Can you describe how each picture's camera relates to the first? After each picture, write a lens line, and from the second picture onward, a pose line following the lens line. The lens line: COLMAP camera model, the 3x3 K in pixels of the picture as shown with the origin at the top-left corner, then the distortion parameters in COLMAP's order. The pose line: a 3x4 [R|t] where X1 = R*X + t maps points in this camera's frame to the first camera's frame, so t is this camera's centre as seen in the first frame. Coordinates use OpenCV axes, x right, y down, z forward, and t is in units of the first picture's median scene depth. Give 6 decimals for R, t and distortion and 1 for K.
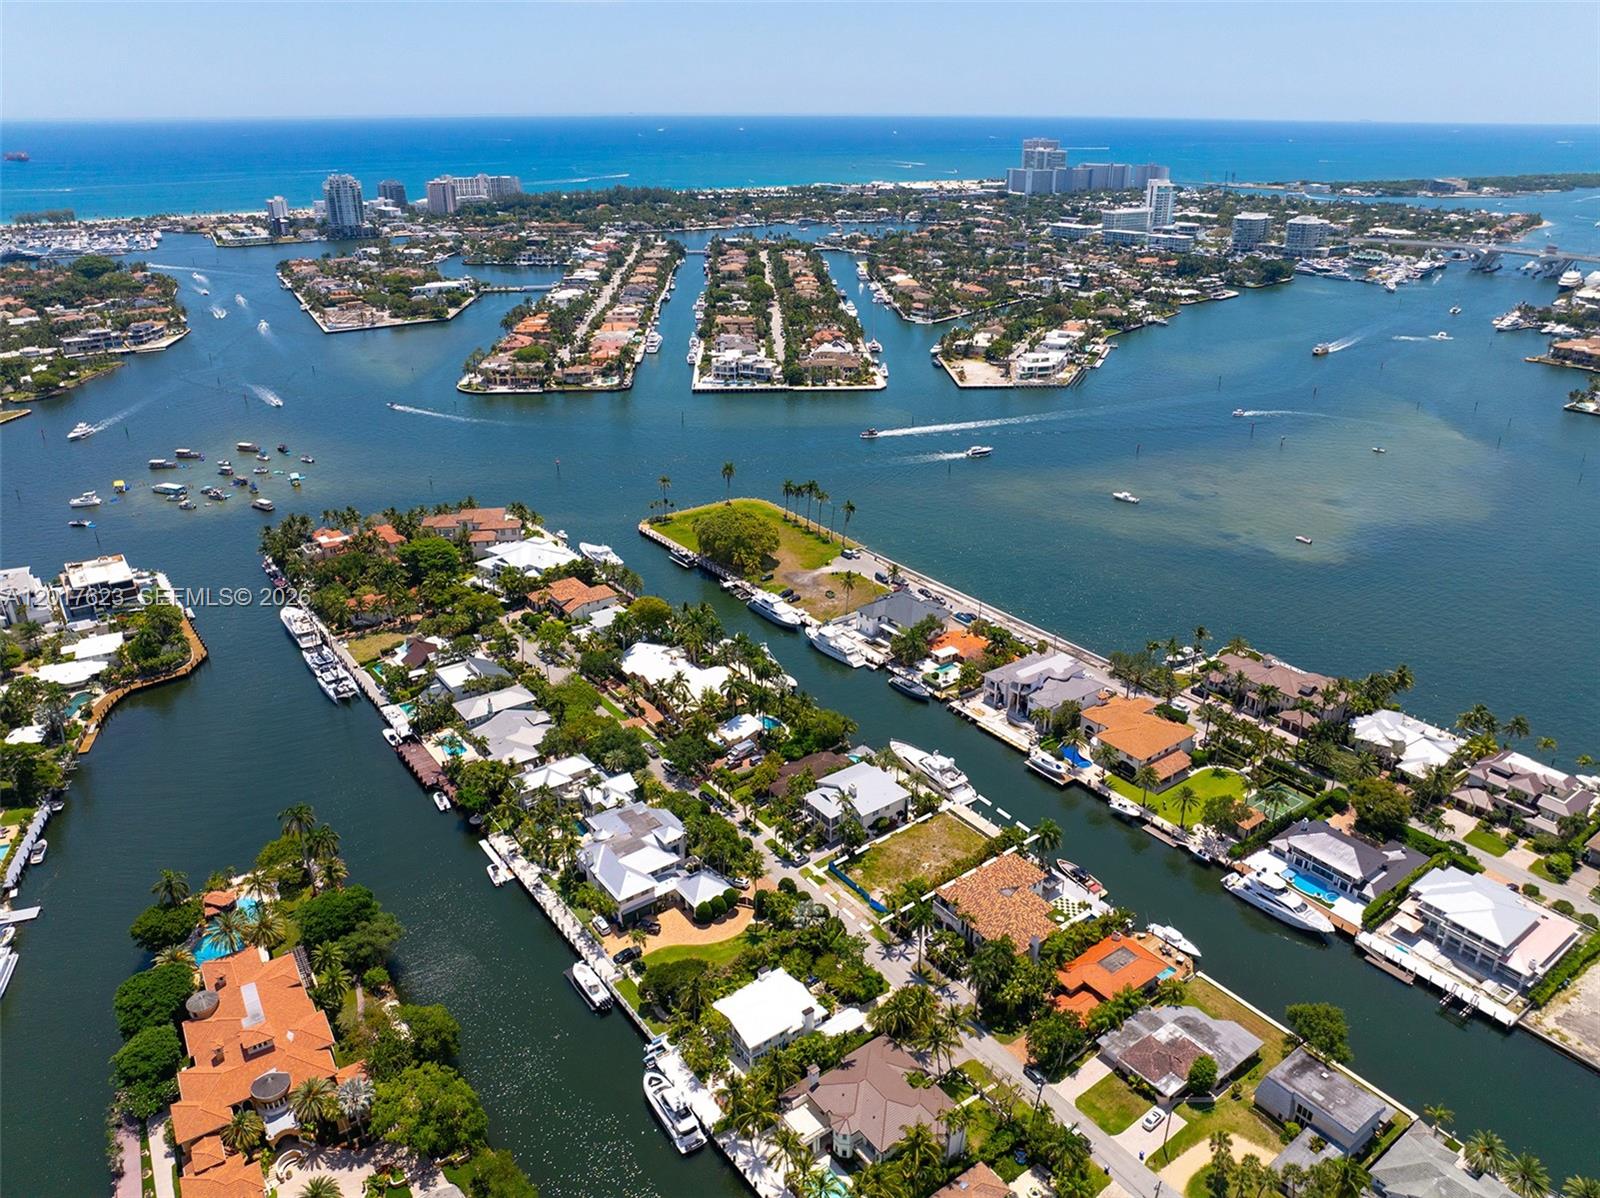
lens RADIAL K [[1117.2, 0, 811.2], [0, 1117.2, 595.4], [0, 0, 1]] dist [-0.031500, -0.005883]
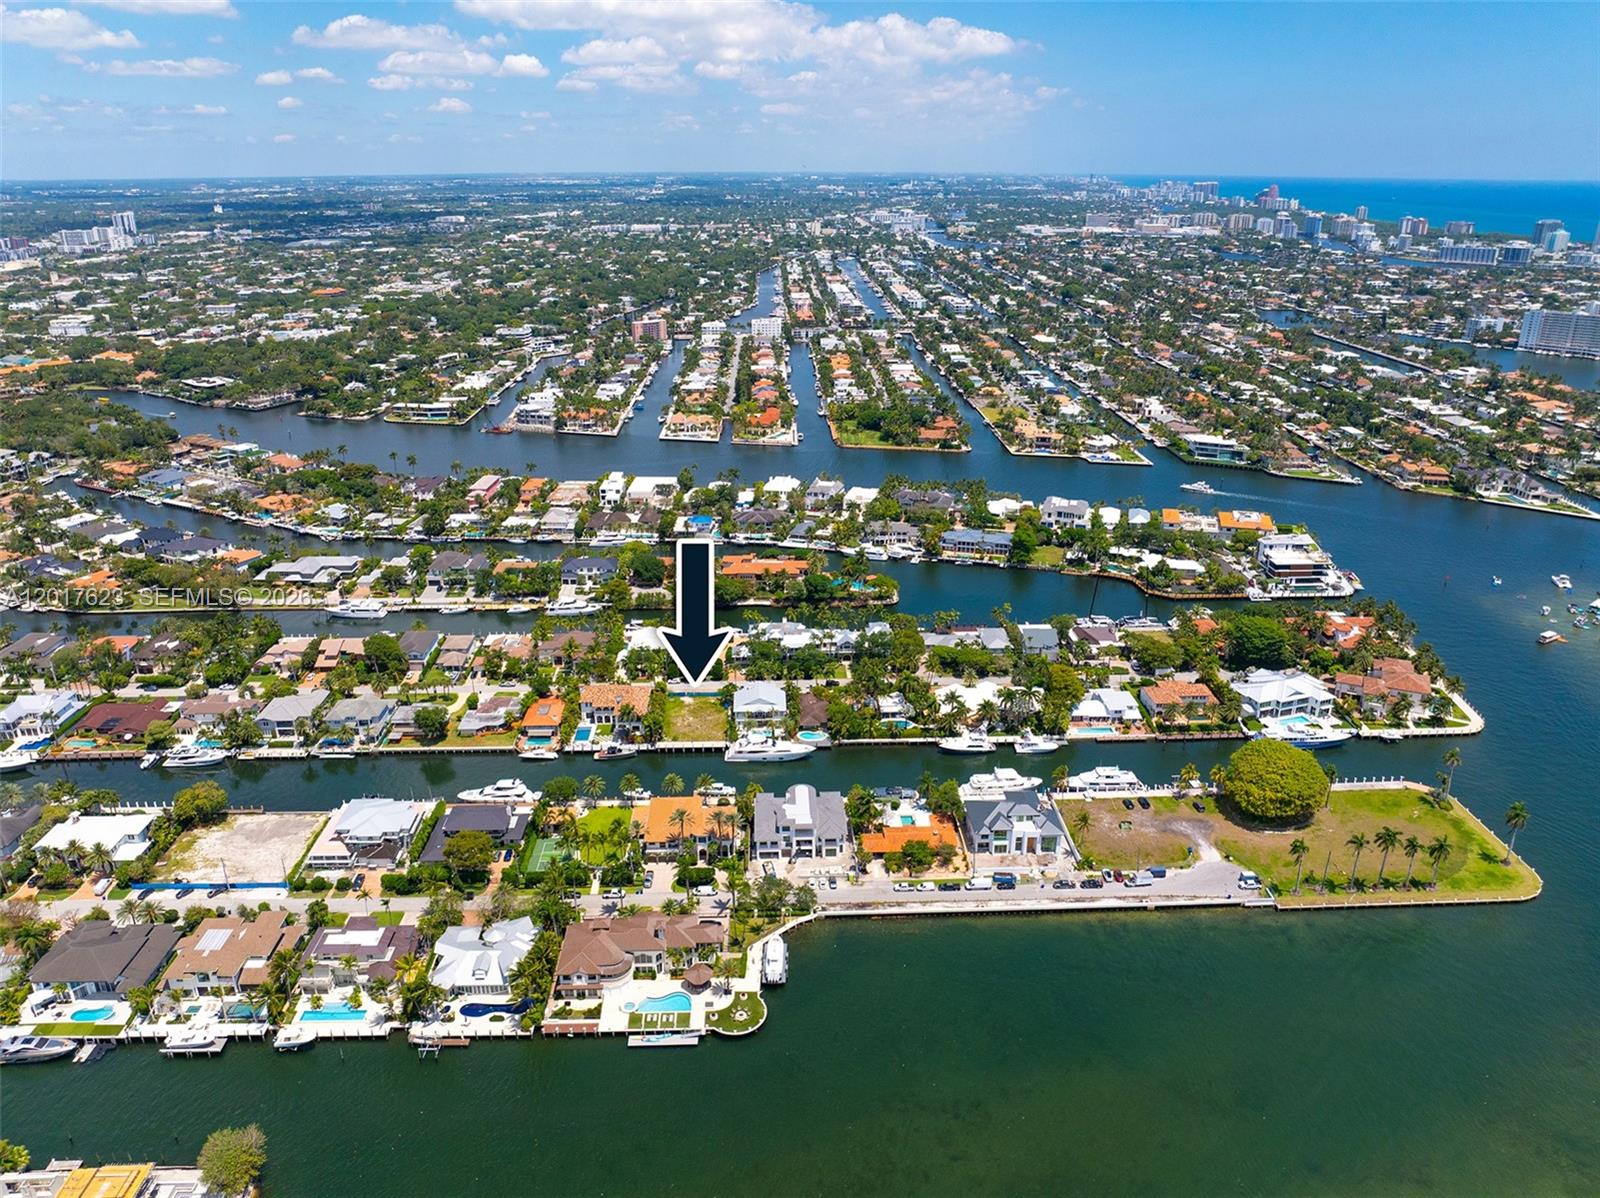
lens RADIAL K [[1128.5, 0, 808.4], [0, 1128.5, 593.6], [0, 0, 1]] dist [-0.053454, 0.028449]
pose [[-0.562998, 0.291349, -0.773401, 0.801040], [-0.334451, 0.775434, 0.535579, -0.539793], [0.755762, 0.560194, -0.339126, 1.060602]]
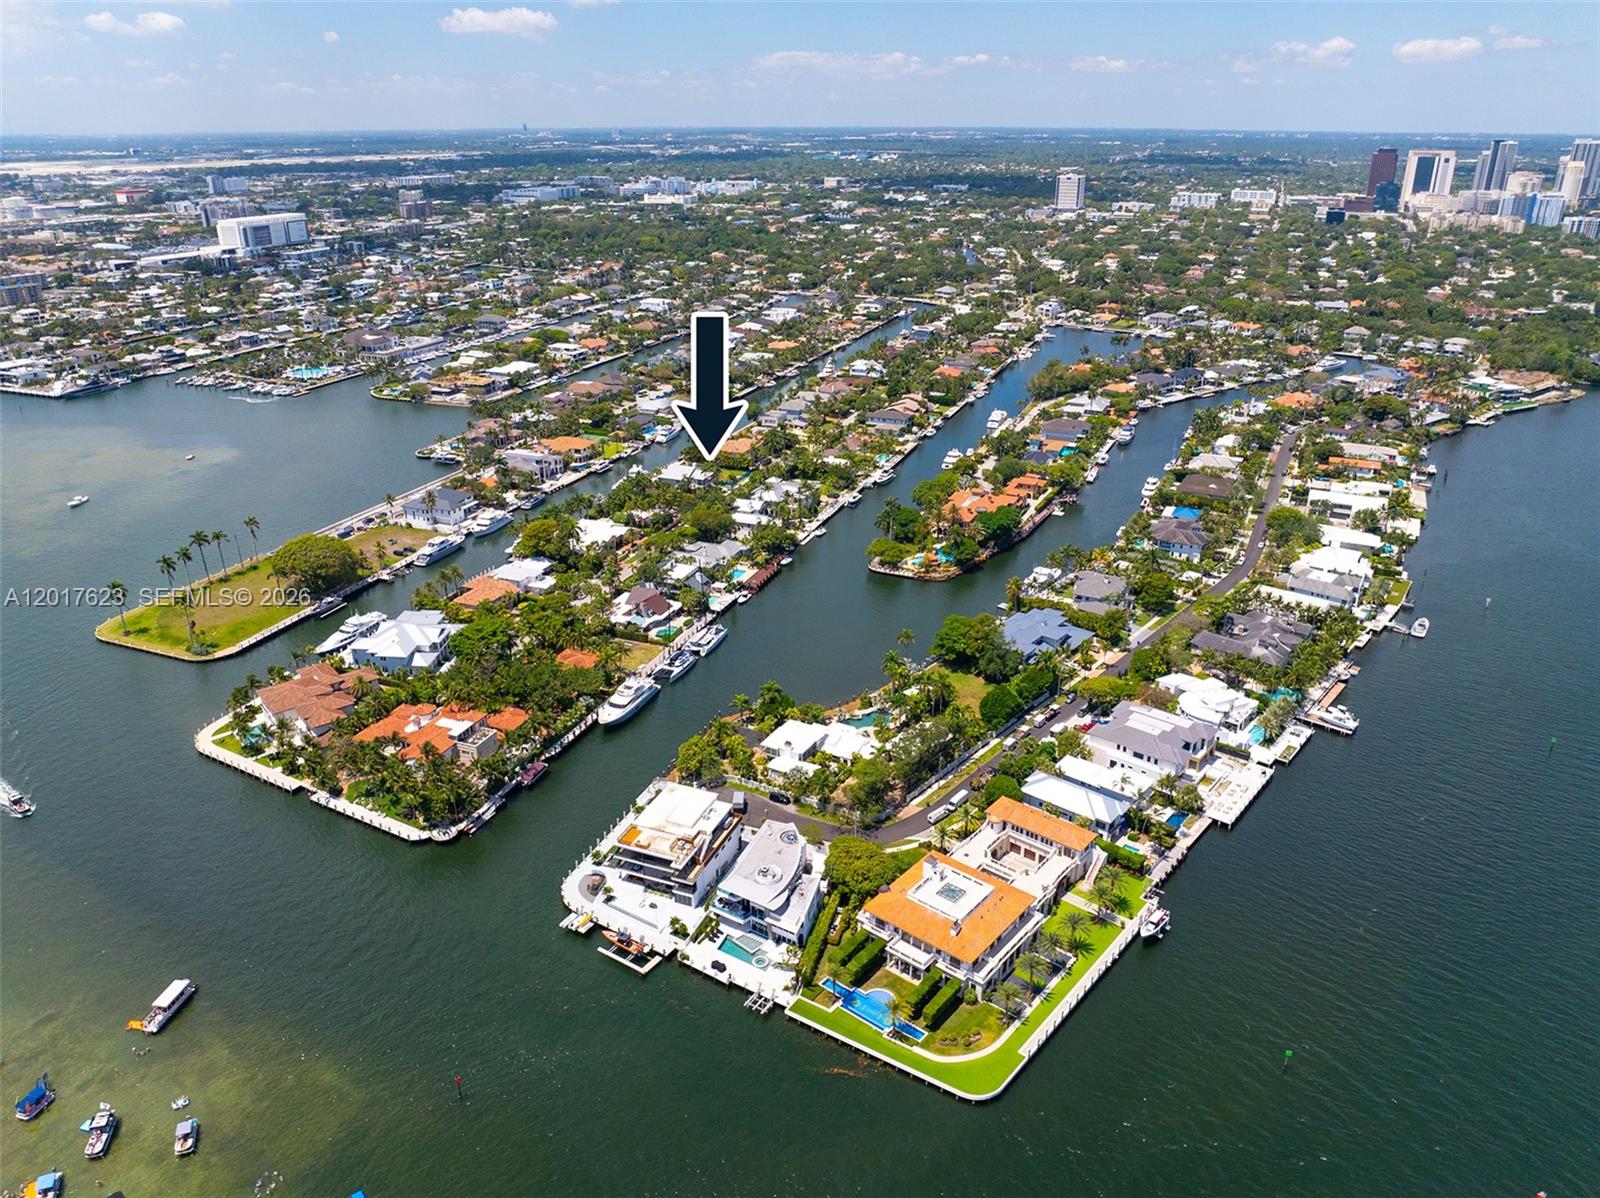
lens RADIAL K [[1100.8, 0, 796.3], [0, 1100.8, 656.0], [0, 0, 1]] dist [-0.057325, 0.030441]
pose [[-0.515772, -0.379565, 0.768056, -1.162322], [0.342809, 0.730168, 0.591047, -0.459533], [-0.785150, 0.568142, -0.246483, 1.070092]]
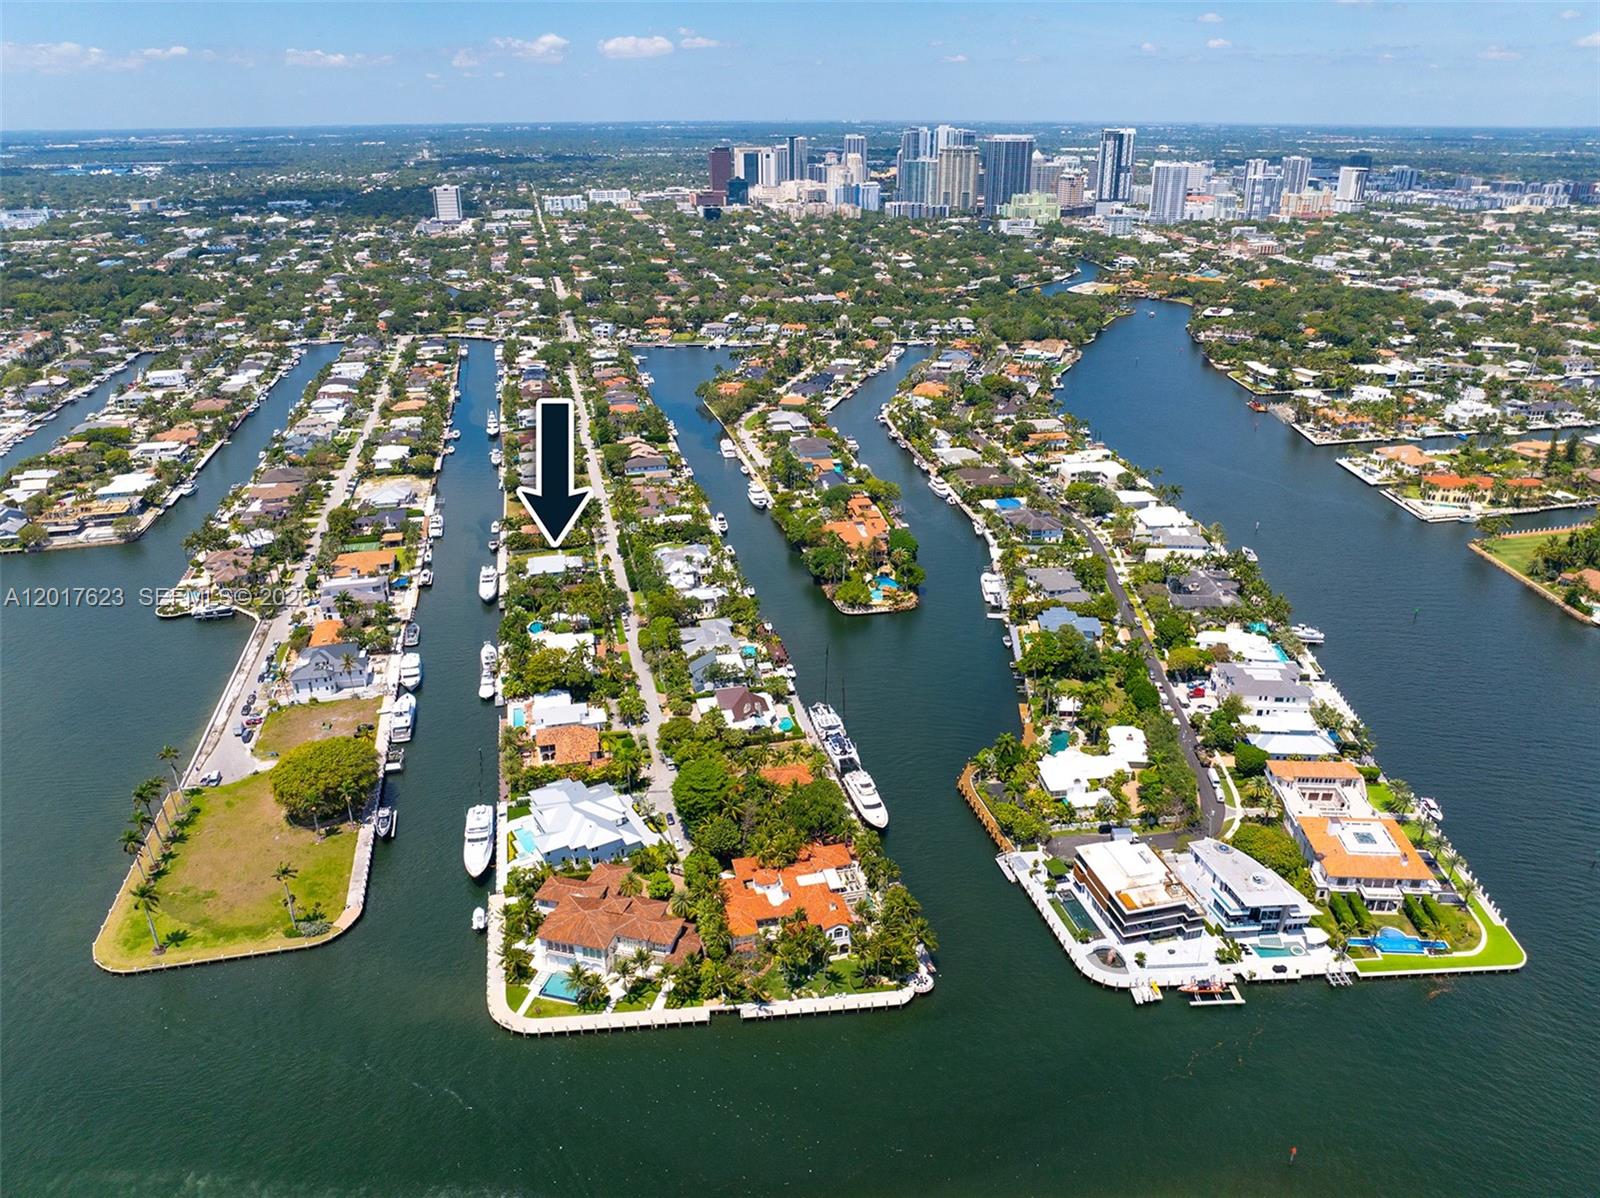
lens RADIAL K [[1128.5, 0, 808.4], [0, 1128.5, 593.6], [0, 0, 1]] dist [-0.053454, 0.028449]
pose [[-0.919190, -0.155562, 0.361787, -0.697177], [0.157929, 0.695959, 0.700499, -0.694341], [-0.360760, 0.701029, -0.615151, 1.418572]]
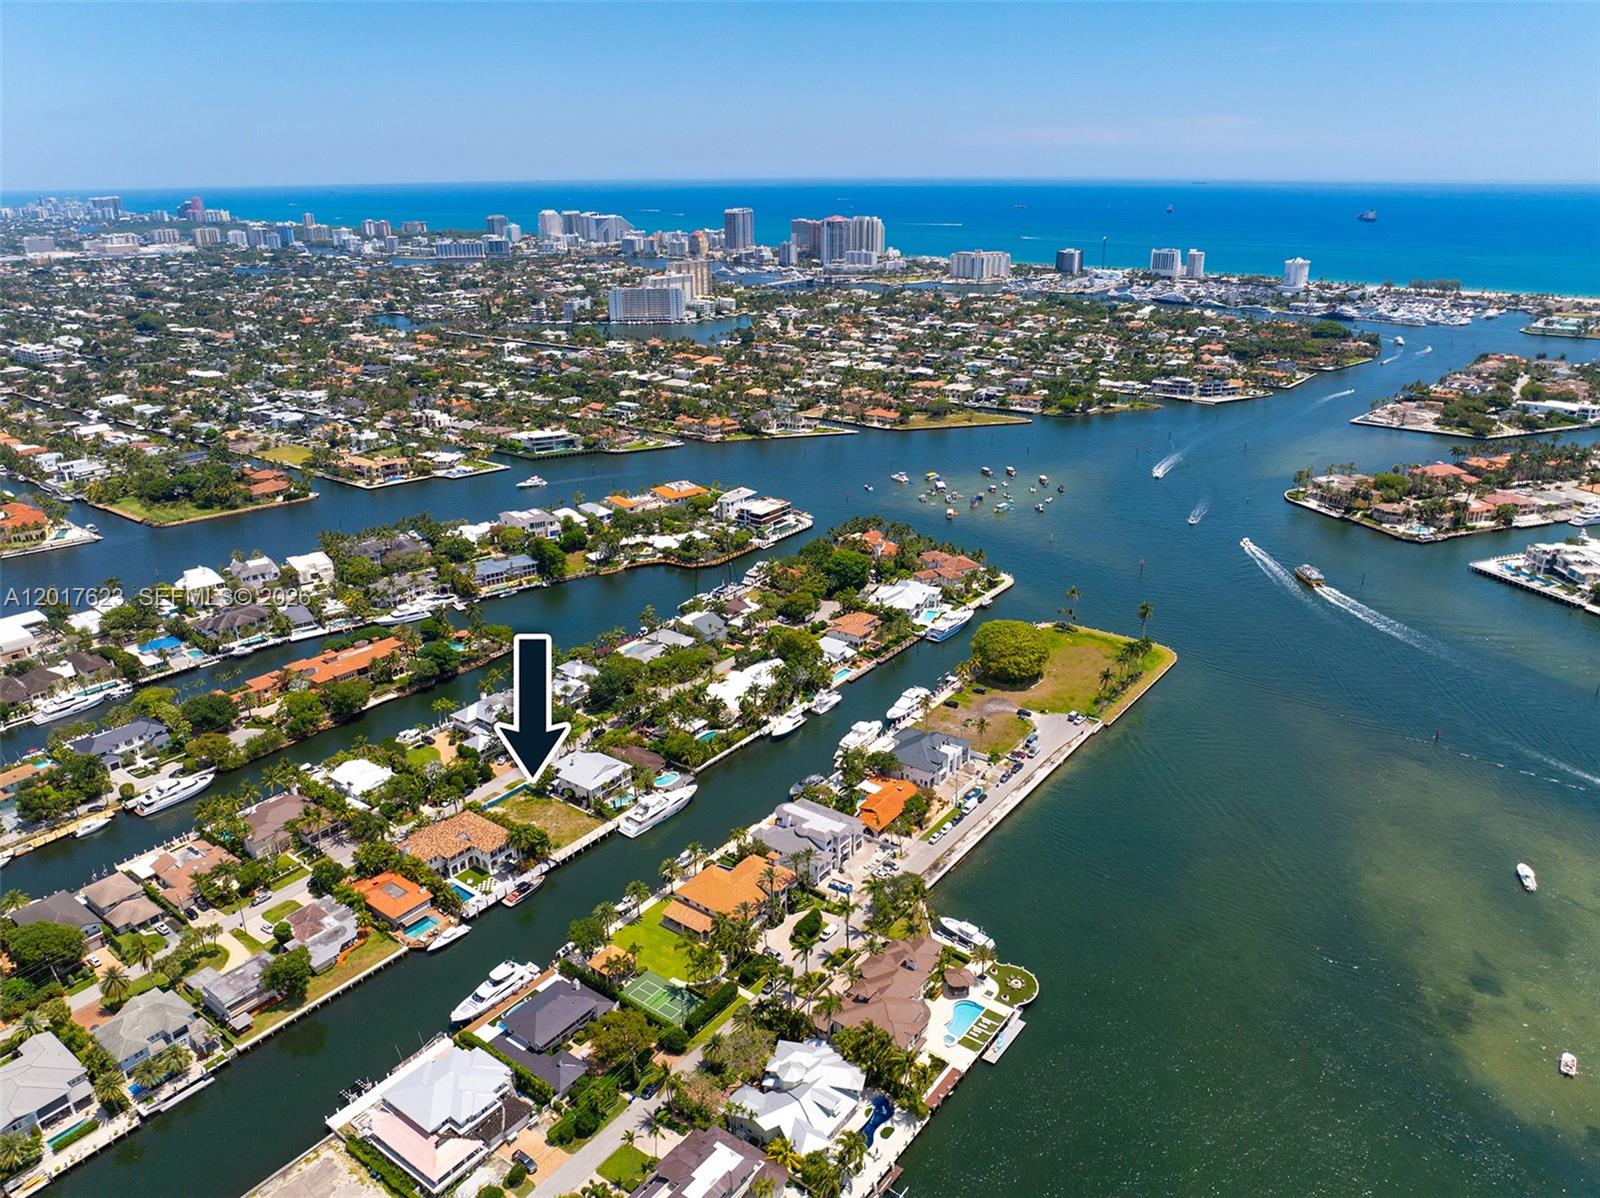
lens RADIAL K [[1117.2, 0, 811.2], [0, 1117.2, 595.4], [0, 0, 1]] dist [-0.031500, -0.005883]
pose [[0.295791, 0.334478, -0.894781, 0.883807], [-0.378131, 0.901181, 0.211871, -0.278955], [0.877226, 0.275675, 0.393037, 0.471075]]
